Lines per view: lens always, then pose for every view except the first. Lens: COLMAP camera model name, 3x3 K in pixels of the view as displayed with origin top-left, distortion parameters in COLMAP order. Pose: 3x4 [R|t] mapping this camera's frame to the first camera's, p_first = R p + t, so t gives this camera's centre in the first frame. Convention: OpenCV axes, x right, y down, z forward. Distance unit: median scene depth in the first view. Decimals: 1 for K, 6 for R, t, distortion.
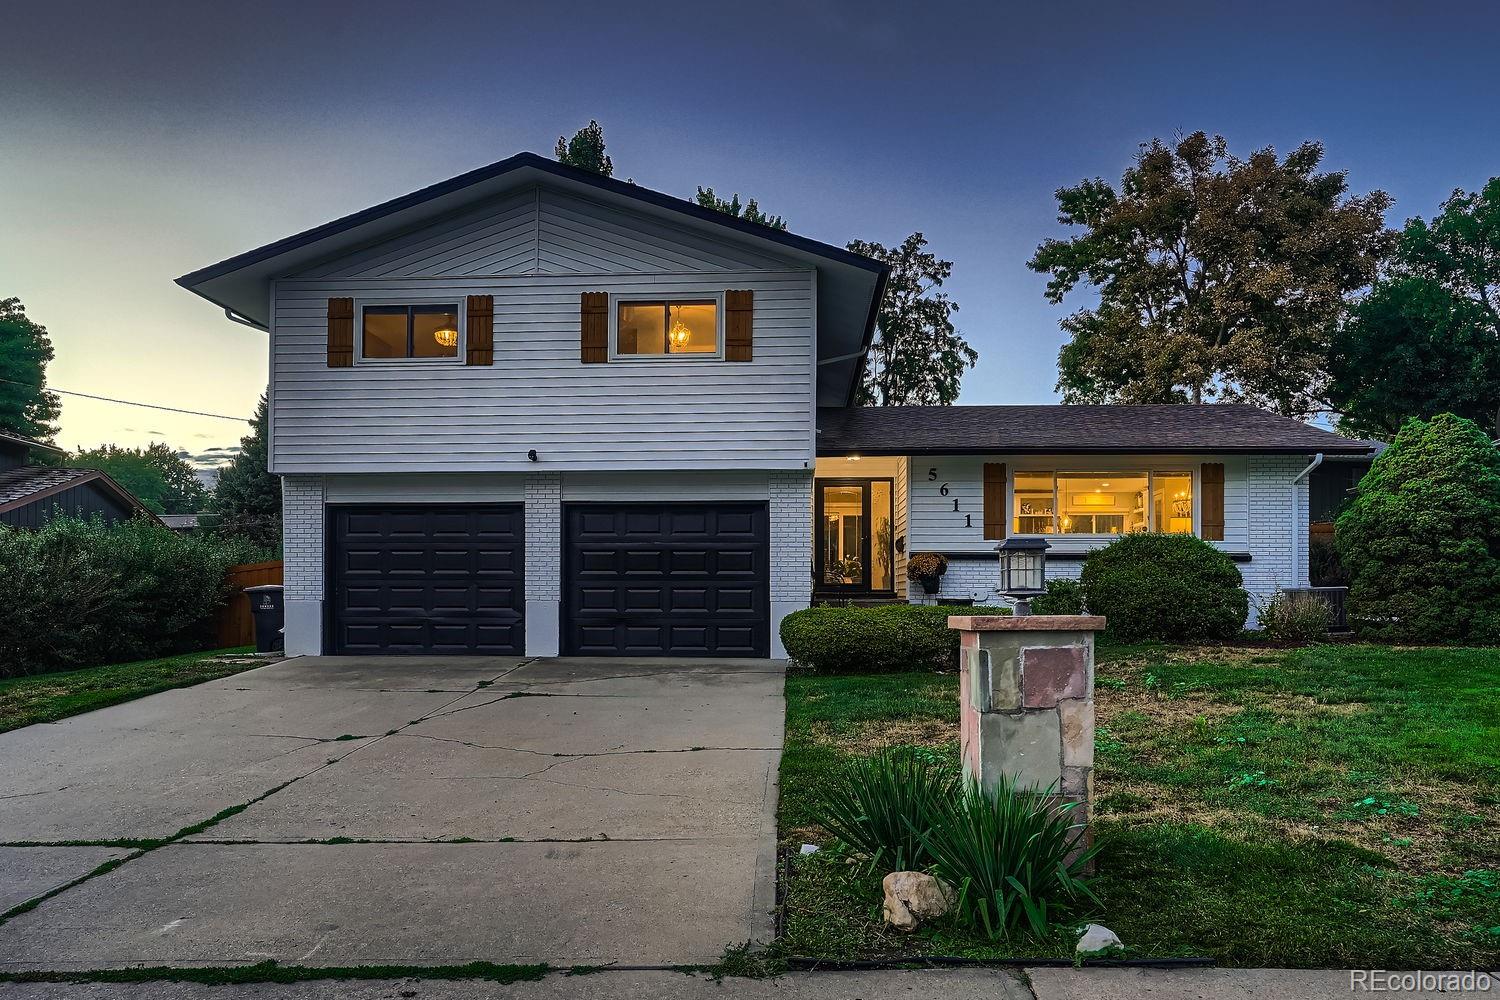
lens RADIAL K [[902.0, 0, 851.2], [0, 902.0, 608.1], [0, 0, 1]] dist [-0.021845, 0.015996]
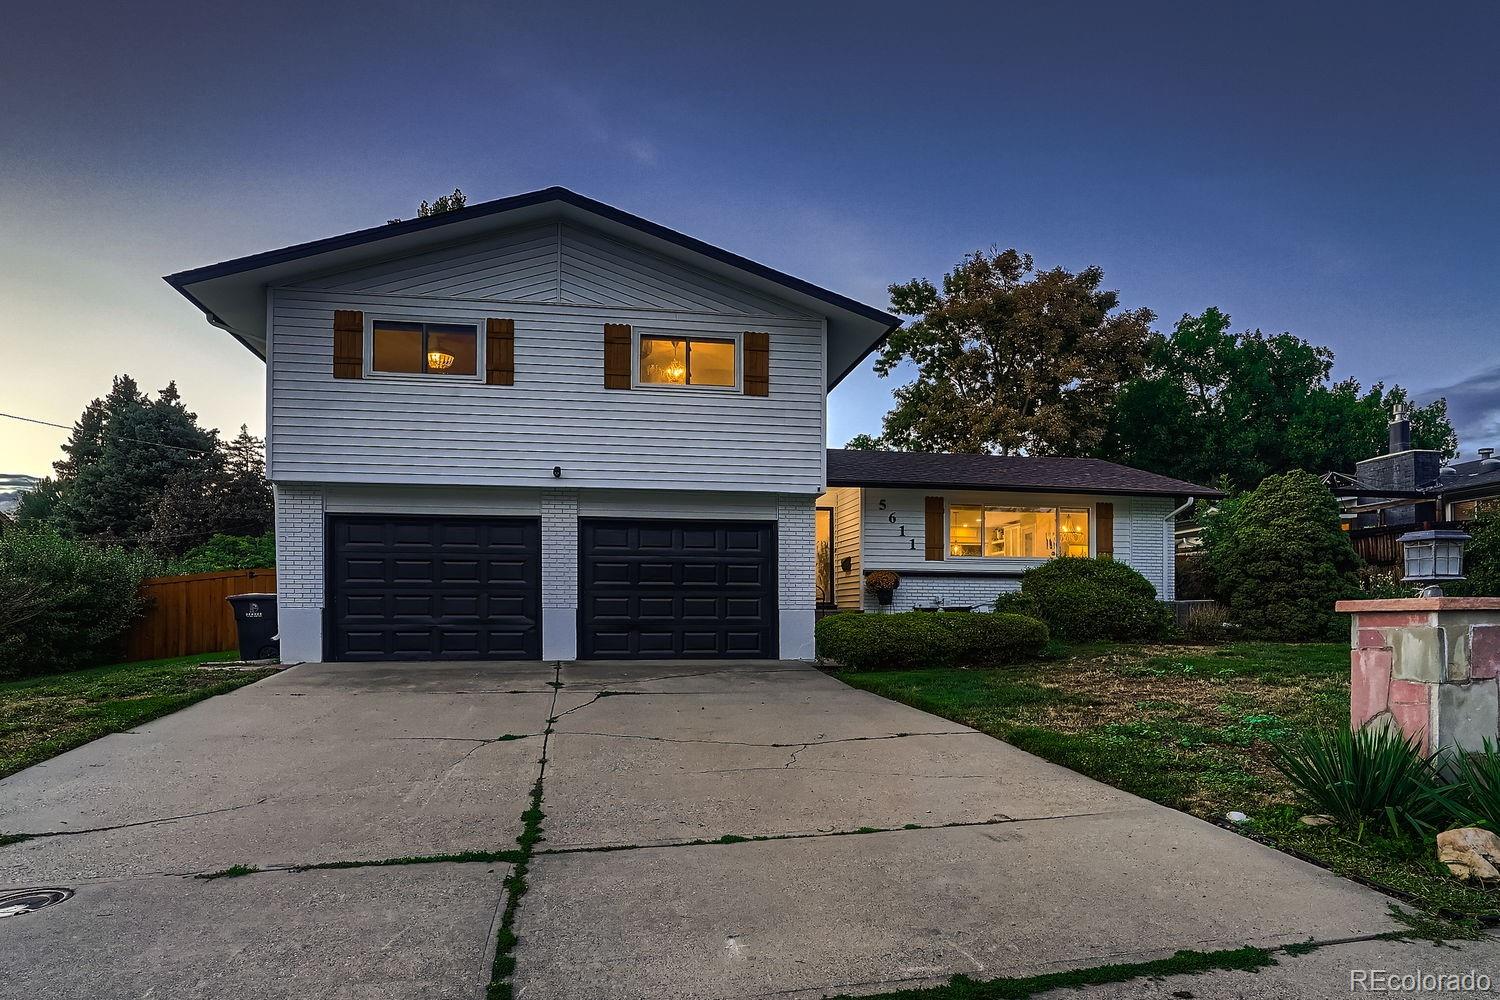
lens RADIAL K [[743.1, 0, 887.9], [0, 743.1, 627.3], [0, 0, 1]] dist [-0.030246, 0.009316]
pose [[0.975943, -0.002731, 0.218009, -0.154922], [0.001109, 0.999971, 0.007562, 0.008072], [-0.218023, -0.007139, 0.975917, 0.054623]]
